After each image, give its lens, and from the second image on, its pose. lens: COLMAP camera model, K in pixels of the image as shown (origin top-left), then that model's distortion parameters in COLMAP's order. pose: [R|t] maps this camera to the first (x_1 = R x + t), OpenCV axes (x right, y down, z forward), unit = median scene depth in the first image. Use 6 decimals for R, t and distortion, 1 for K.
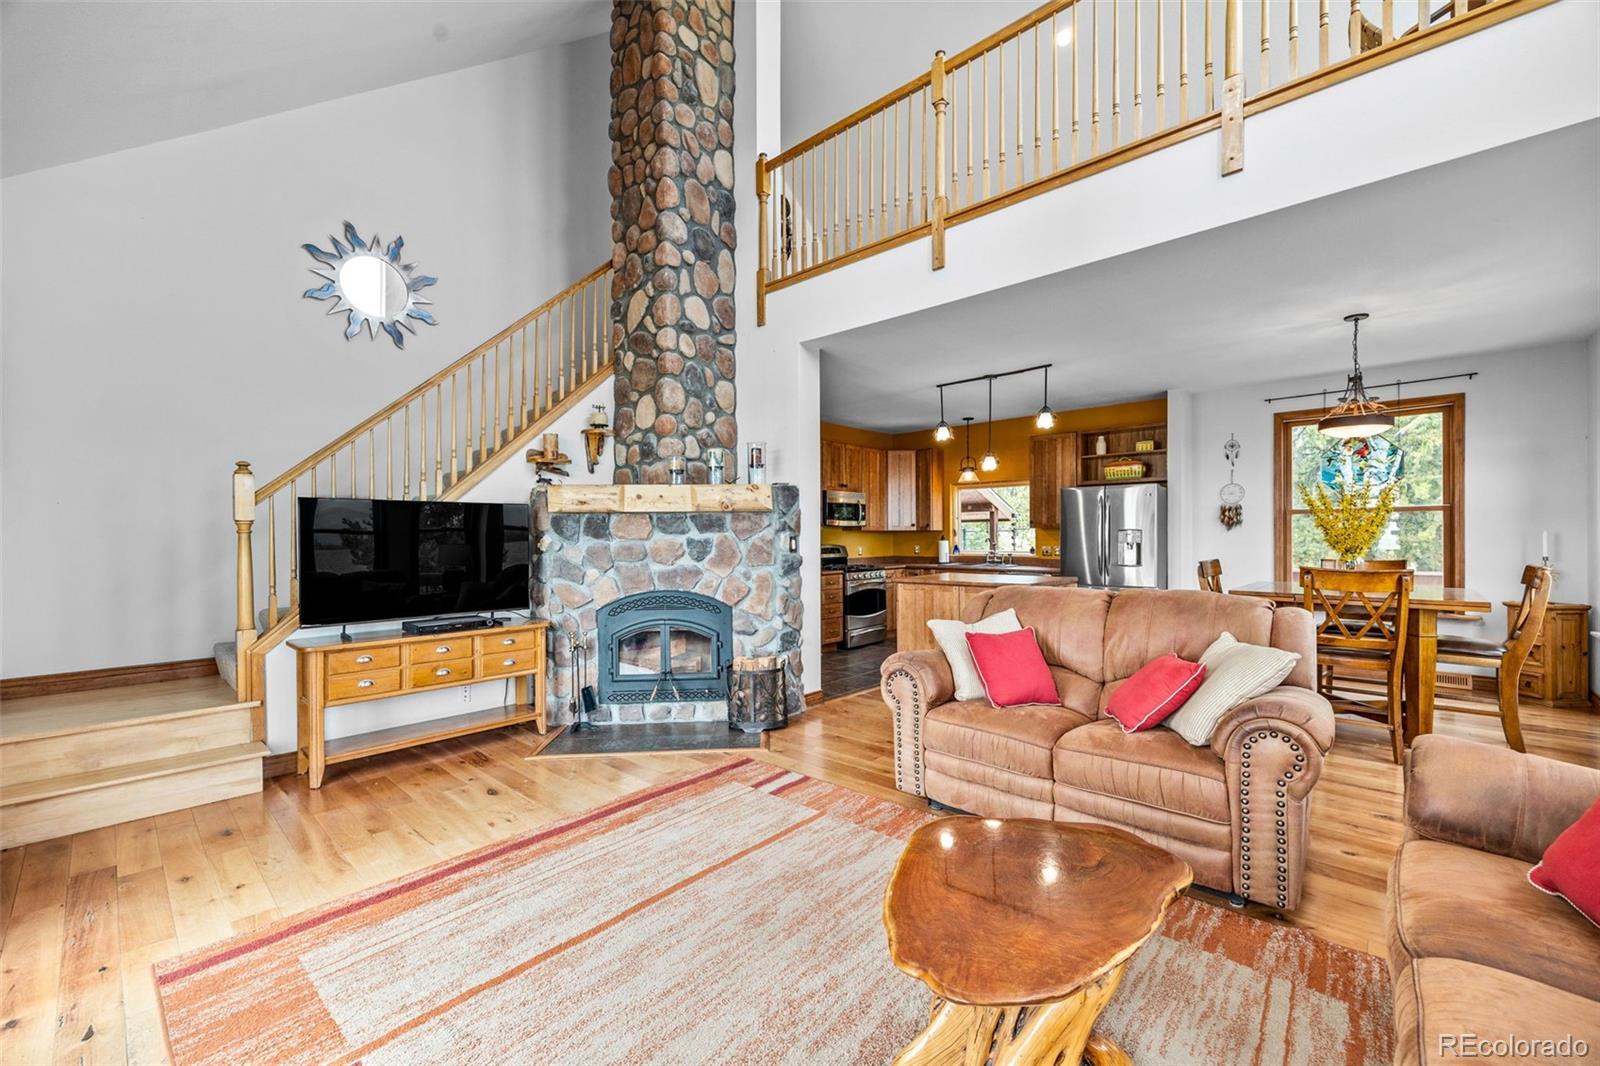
lens RADIAL K [[633.6, 0, 800.0], [0, 633.6, 533.0], [0, 0, 1]] dist [0.001288, 0.000149]
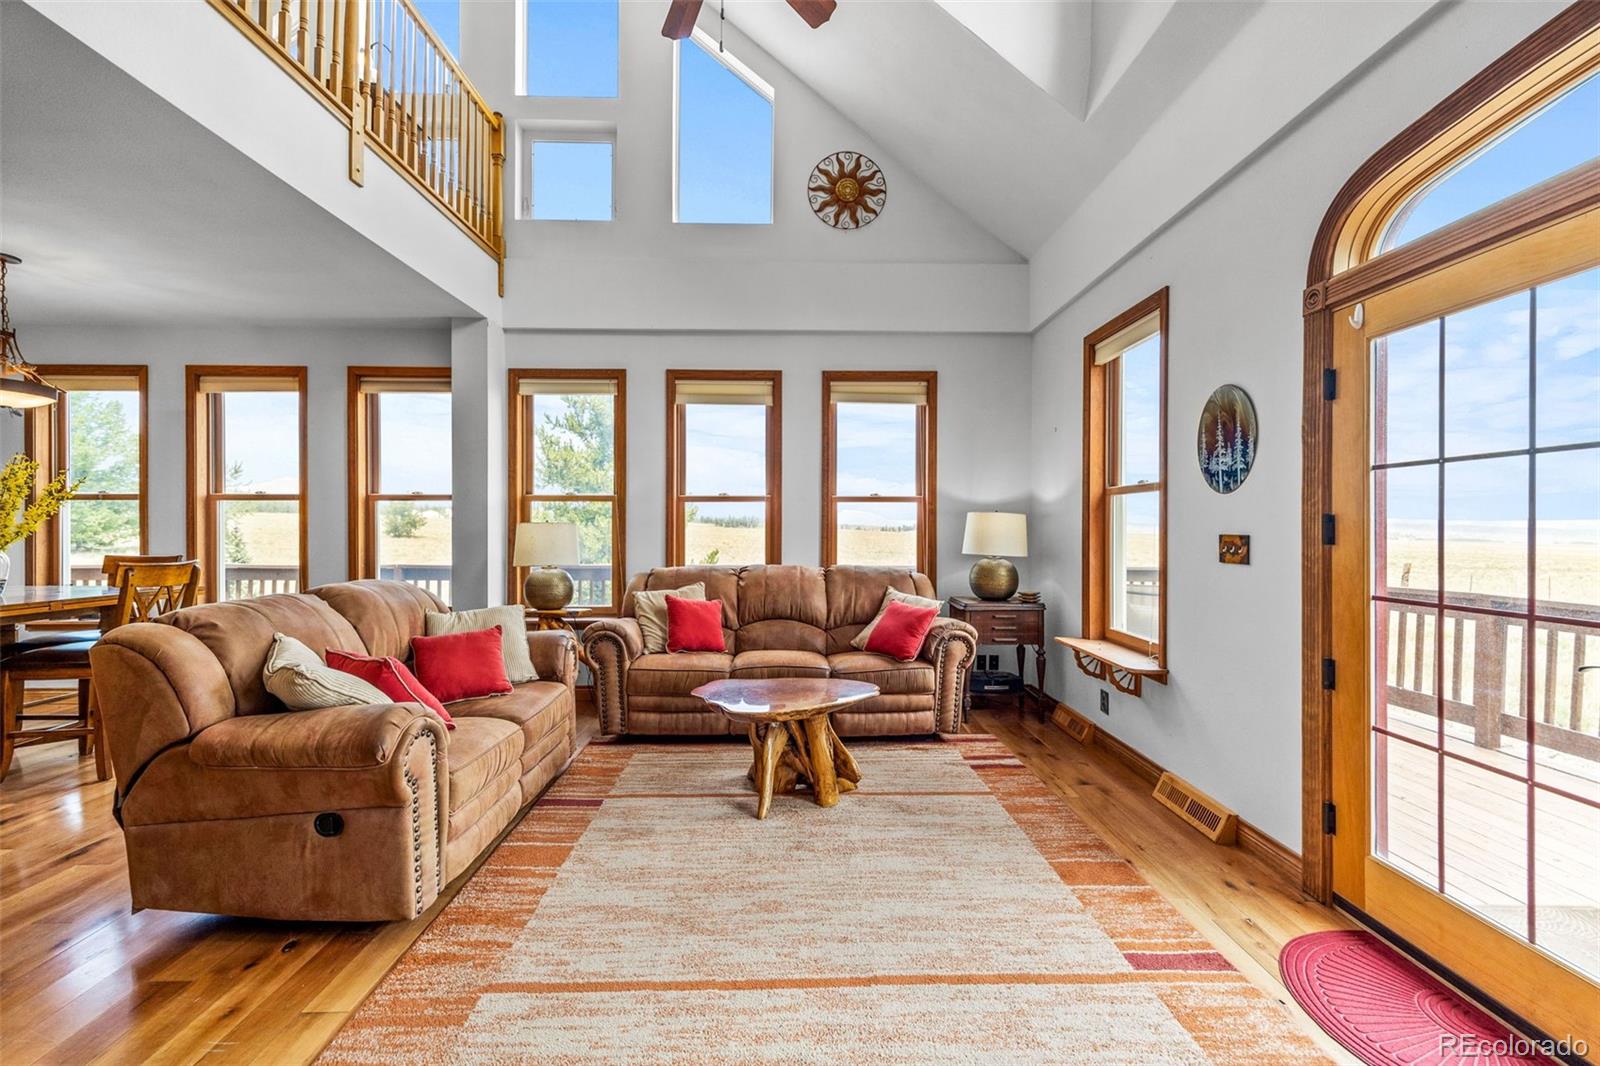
lens RADIAL K [[633.6, 0, 800.0], [0, 633.6, 533.0], [0, 0, 1]] dist [0.001288, 0.000149]
pose [[-0.683681, 0.001323, 0.729780, -0.717439], [-0.003034, 0.999985, -0.004655, 0.020522], [-0.729775, -0.005396, -0.683667, 1.433592]]
